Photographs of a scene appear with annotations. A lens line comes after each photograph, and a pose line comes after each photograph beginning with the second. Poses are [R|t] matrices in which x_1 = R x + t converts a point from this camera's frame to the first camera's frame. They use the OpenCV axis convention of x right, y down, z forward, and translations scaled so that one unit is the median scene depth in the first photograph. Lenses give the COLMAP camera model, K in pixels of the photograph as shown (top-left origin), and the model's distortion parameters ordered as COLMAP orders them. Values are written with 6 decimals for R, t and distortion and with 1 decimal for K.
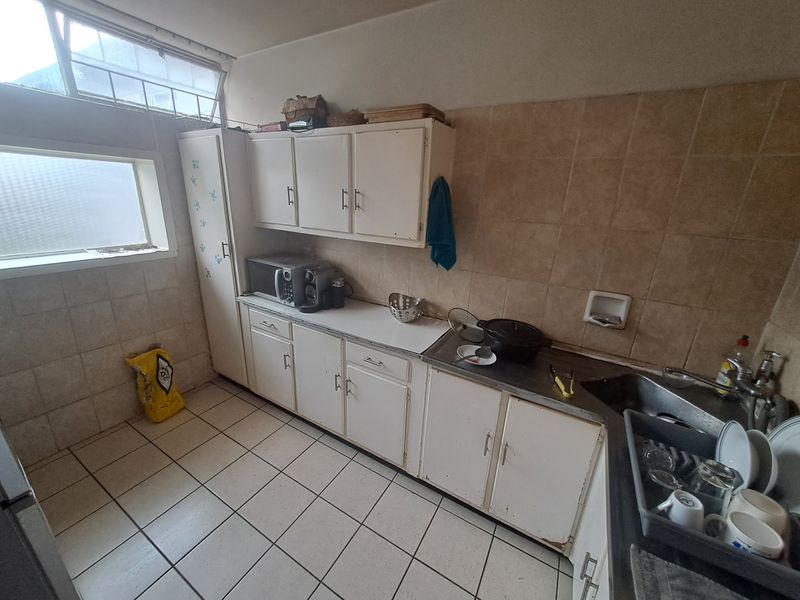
lens RADIAL K [[315.8, 0, 398.5], [0, 315.8, 289.8], [0, 0, 1]] dist [-0.004852, -0.000193]
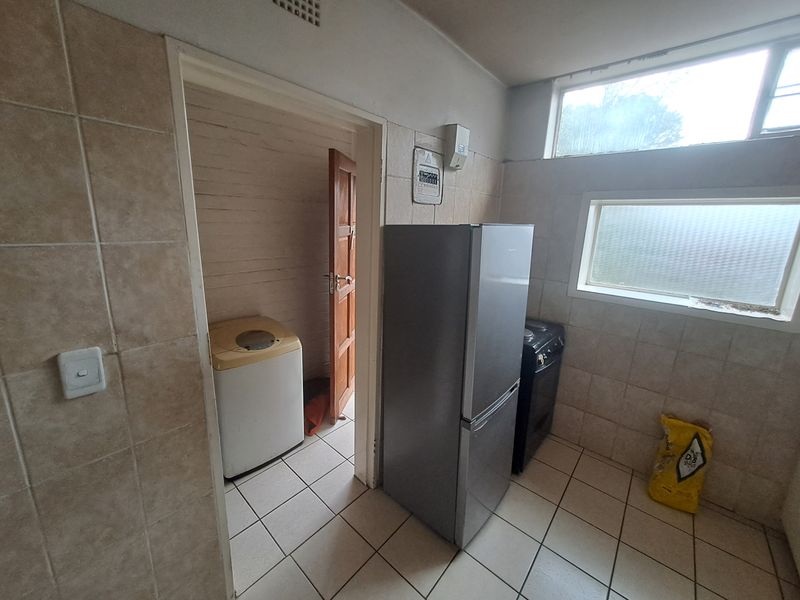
lens RADIAL K [[315.8, 0, 398.5], [0, 315.8, 289.8], [0, 0, 1]] dist [-0.004852, -0.000193]
pose [[-0.191461, 0.167203, -0.967153, 0.118298], [-0.323940, 0.919402, 0.223076, -0.077367], [0.926502, 0.356011, -0.121866, 0.303889]]
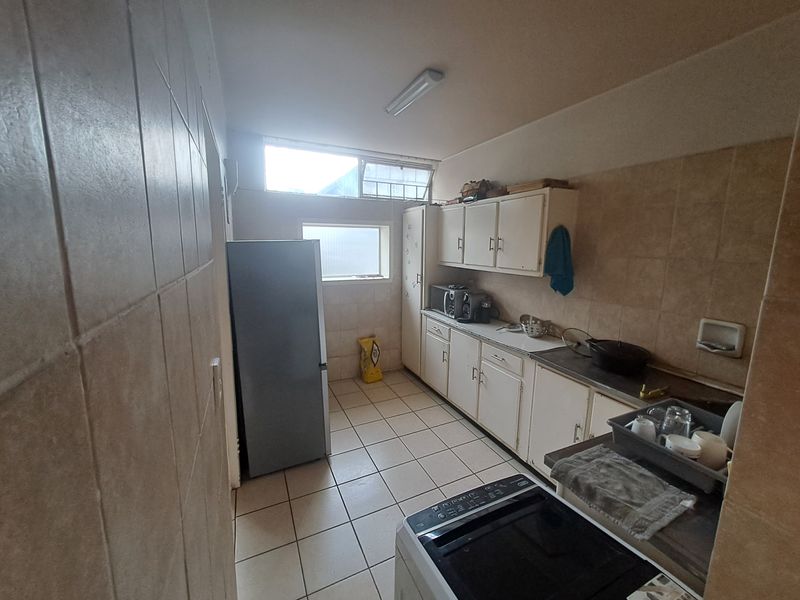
lens RADIAL K [[315.8, 0, 398.5], [0, 315.8, 289.8], [0, 0, 1]] dist [-0.004852, -0.000193]
pose [[0.826584, 0.053111, -0.560301, 0.279894], [-0.145153, 0.981976, -0.121056, 0.148397], [0.543773, 0.181393, 0.819395, -0.364762]]
